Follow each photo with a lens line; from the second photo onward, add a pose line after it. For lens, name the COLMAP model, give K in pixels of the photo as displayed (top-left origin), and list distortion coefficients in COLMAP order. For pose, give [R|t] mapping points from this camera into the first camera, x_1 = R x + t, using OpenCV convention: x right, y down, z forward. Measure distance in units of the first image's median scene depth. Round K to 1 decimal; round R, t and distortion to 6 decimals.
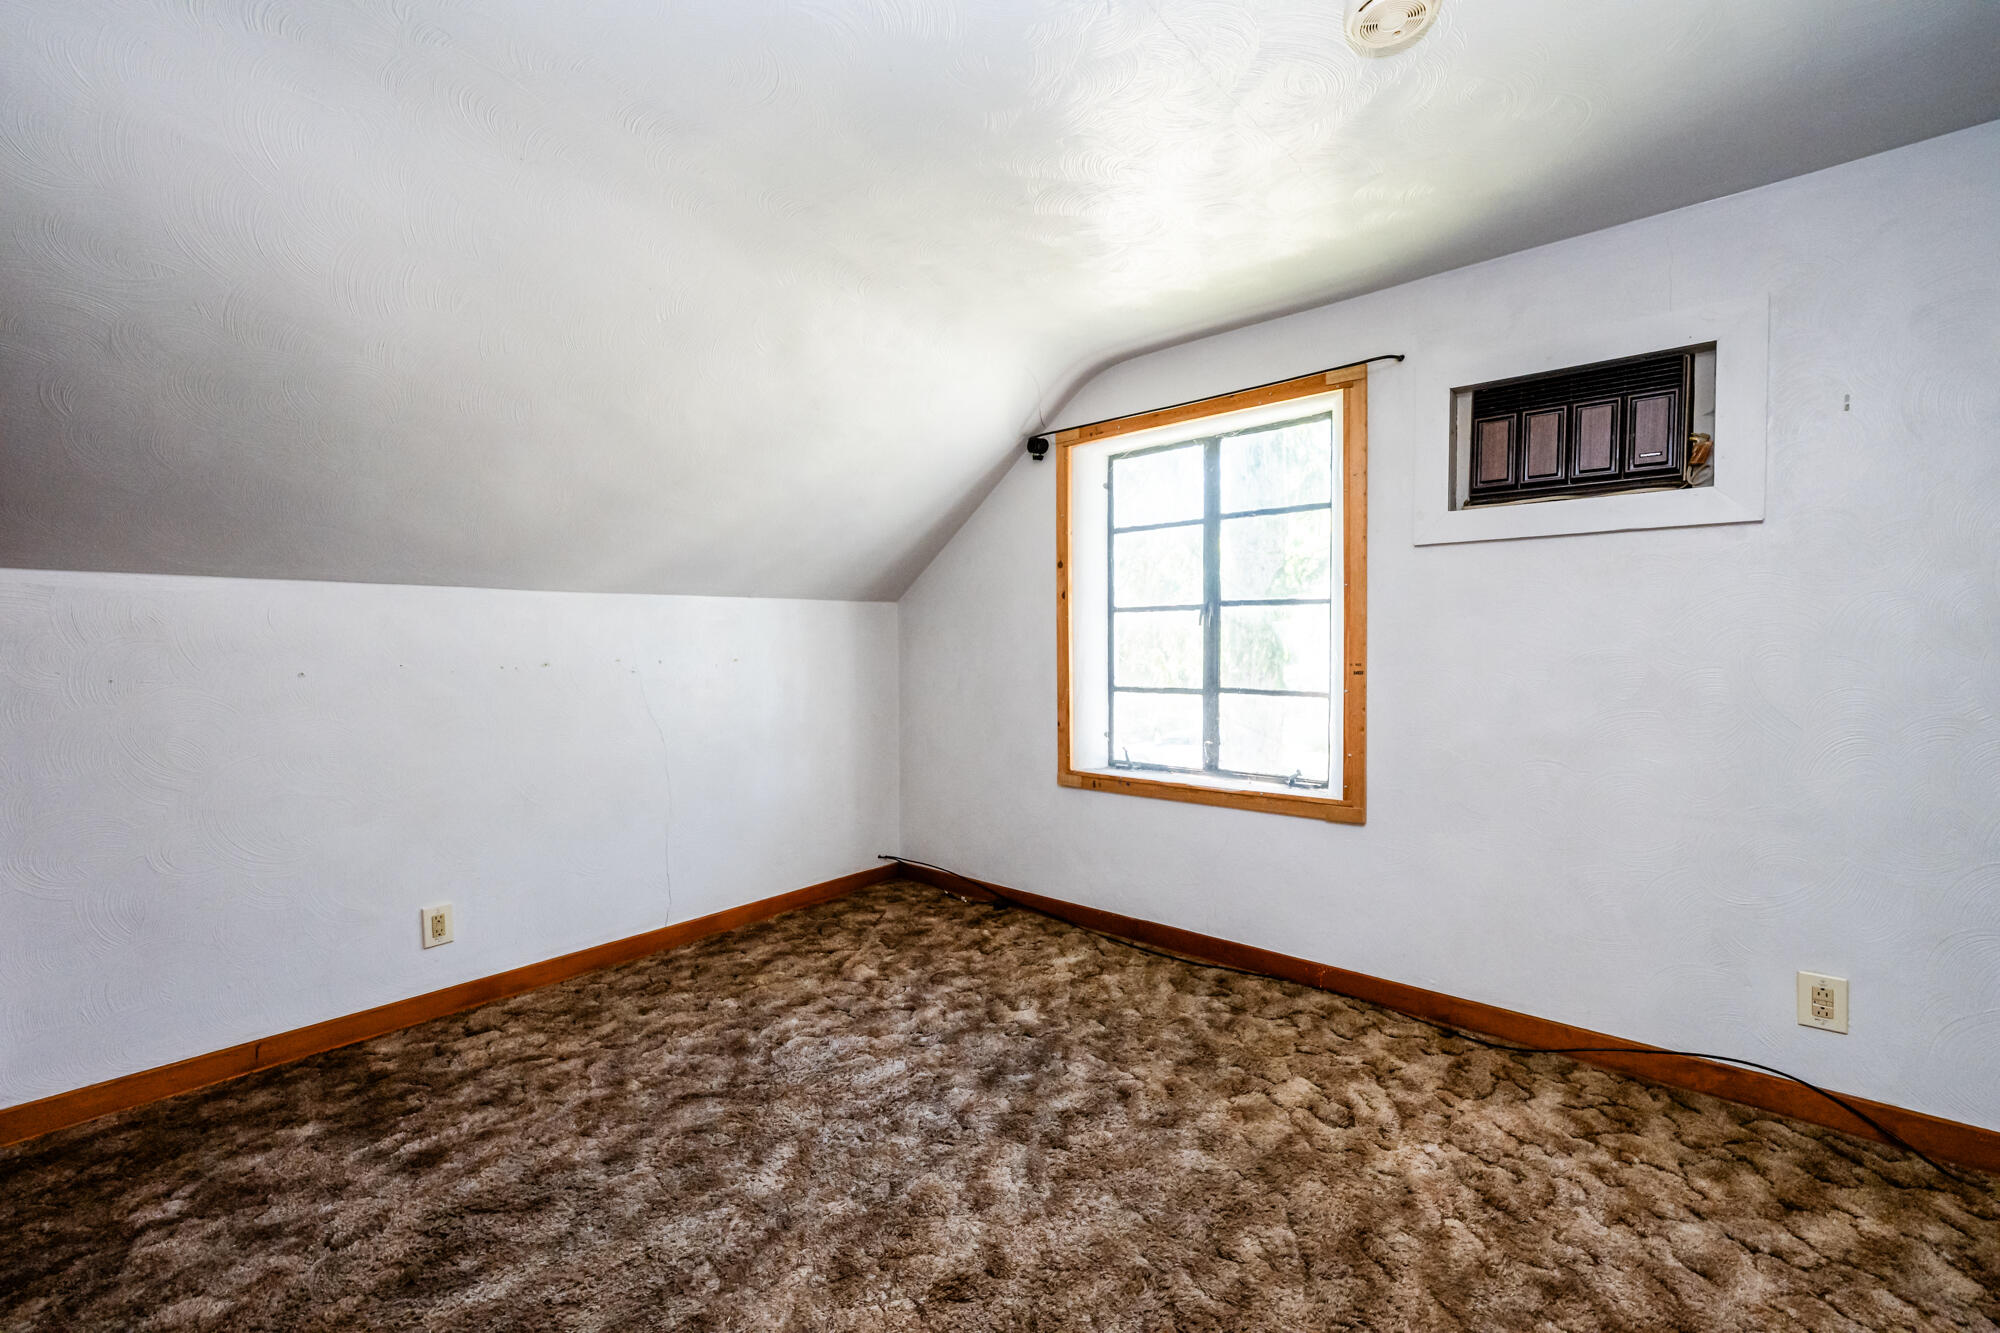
lens RADIAL K [[817.1, 0, 996.4], [0, 817.1, 656.1], [0, 0, 1]] dist [-0.000520, 0.000076]
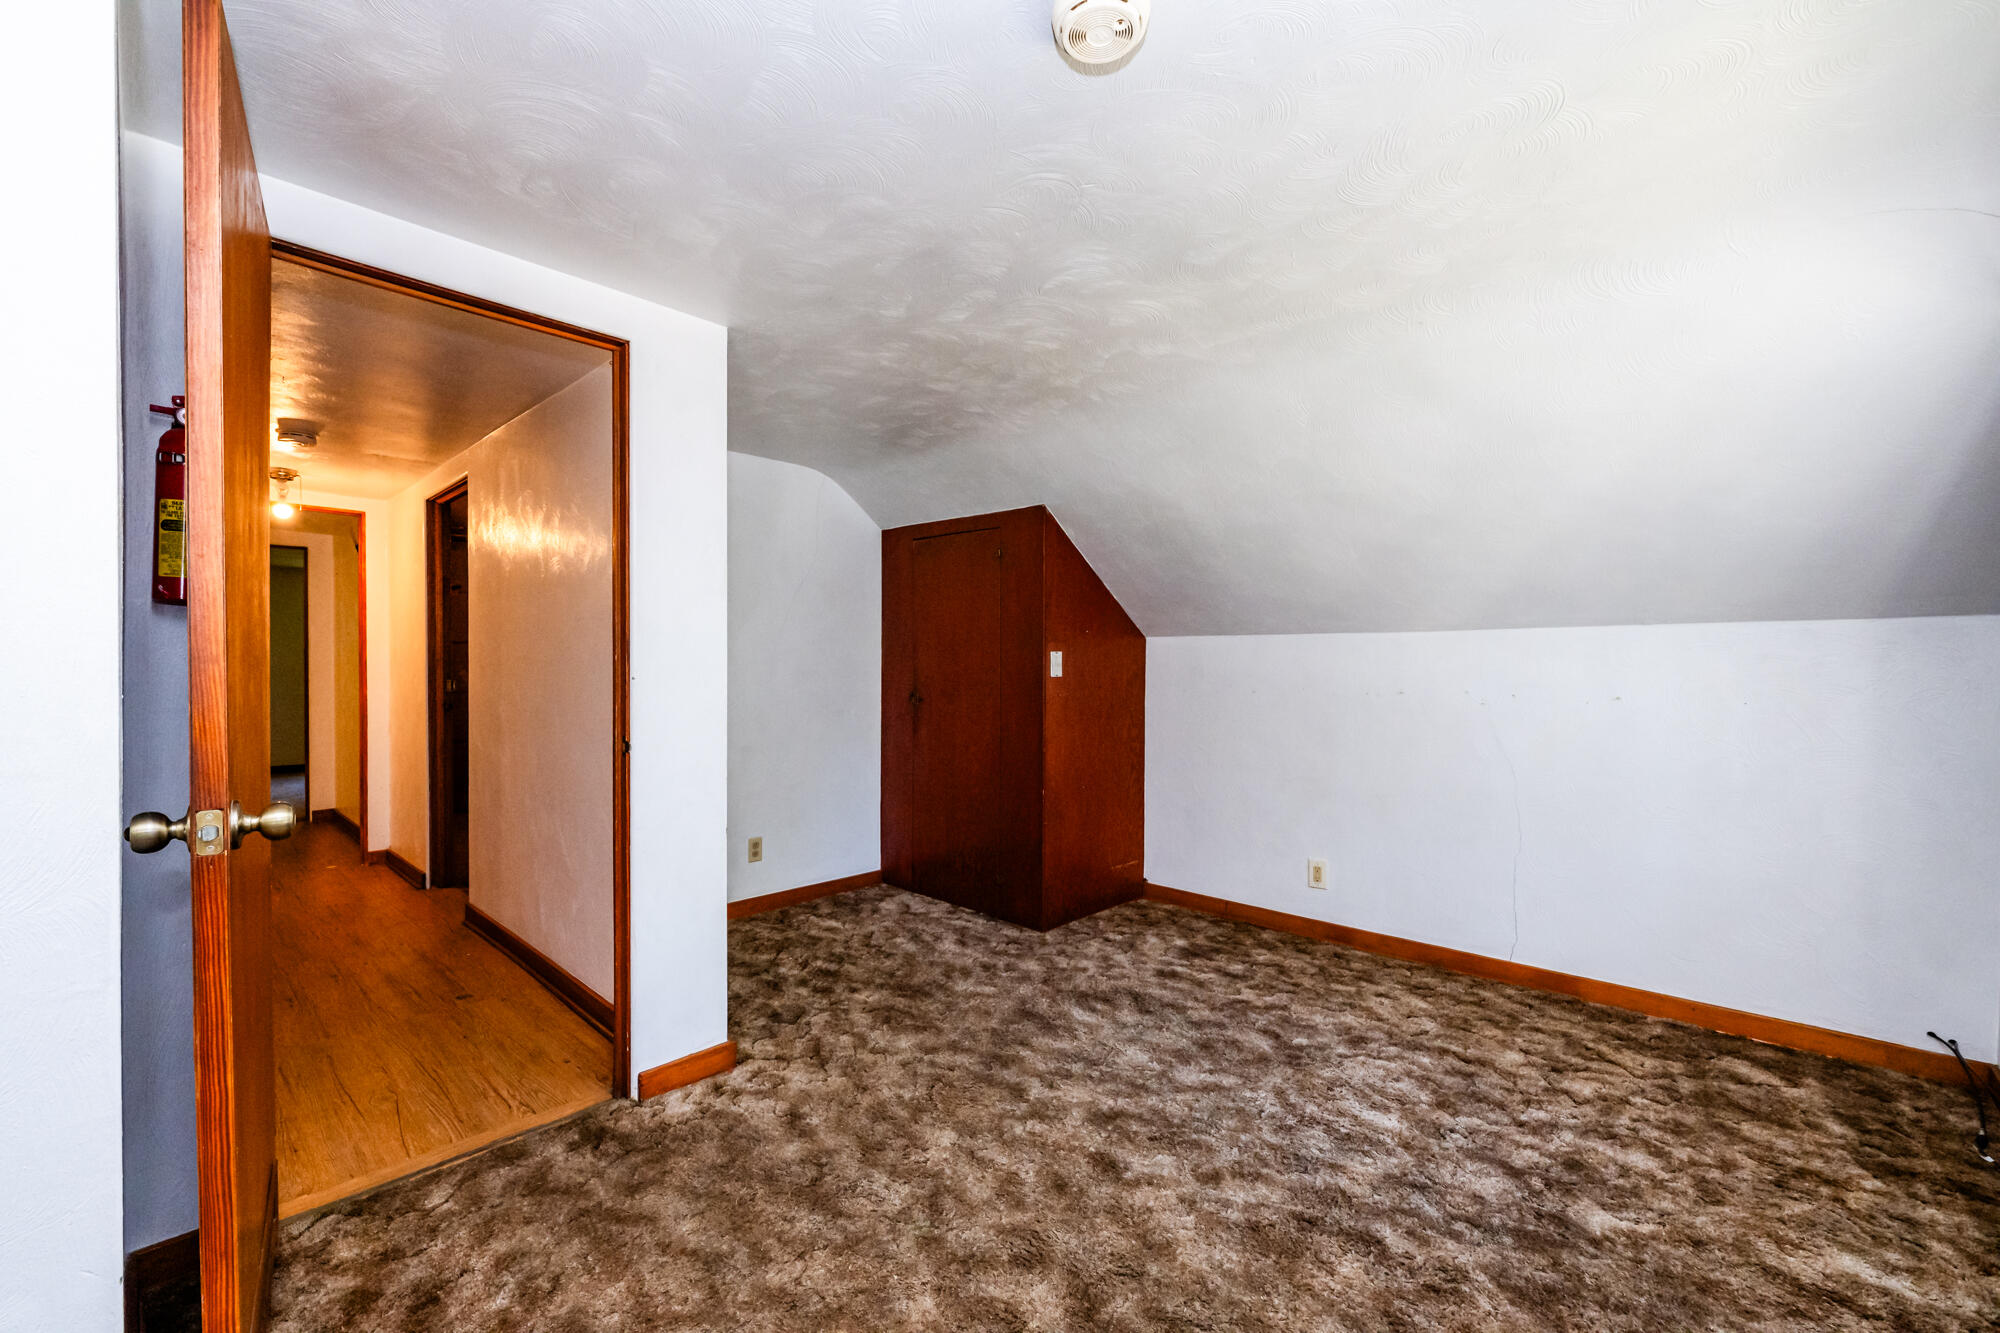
lens RADIAL K [[817.1, 0, 996.8], [0, 817.1, 667.9], [0, 0, 1]] dist [-0.000520, 0.000076]
pose [[-0.035021, 0.012237, -0.999312, 0.789667], [-0.018193, 0.999752, 0.012880, -0.036860], [0.999221, 0.018631, -0.034790, 0.519220]]
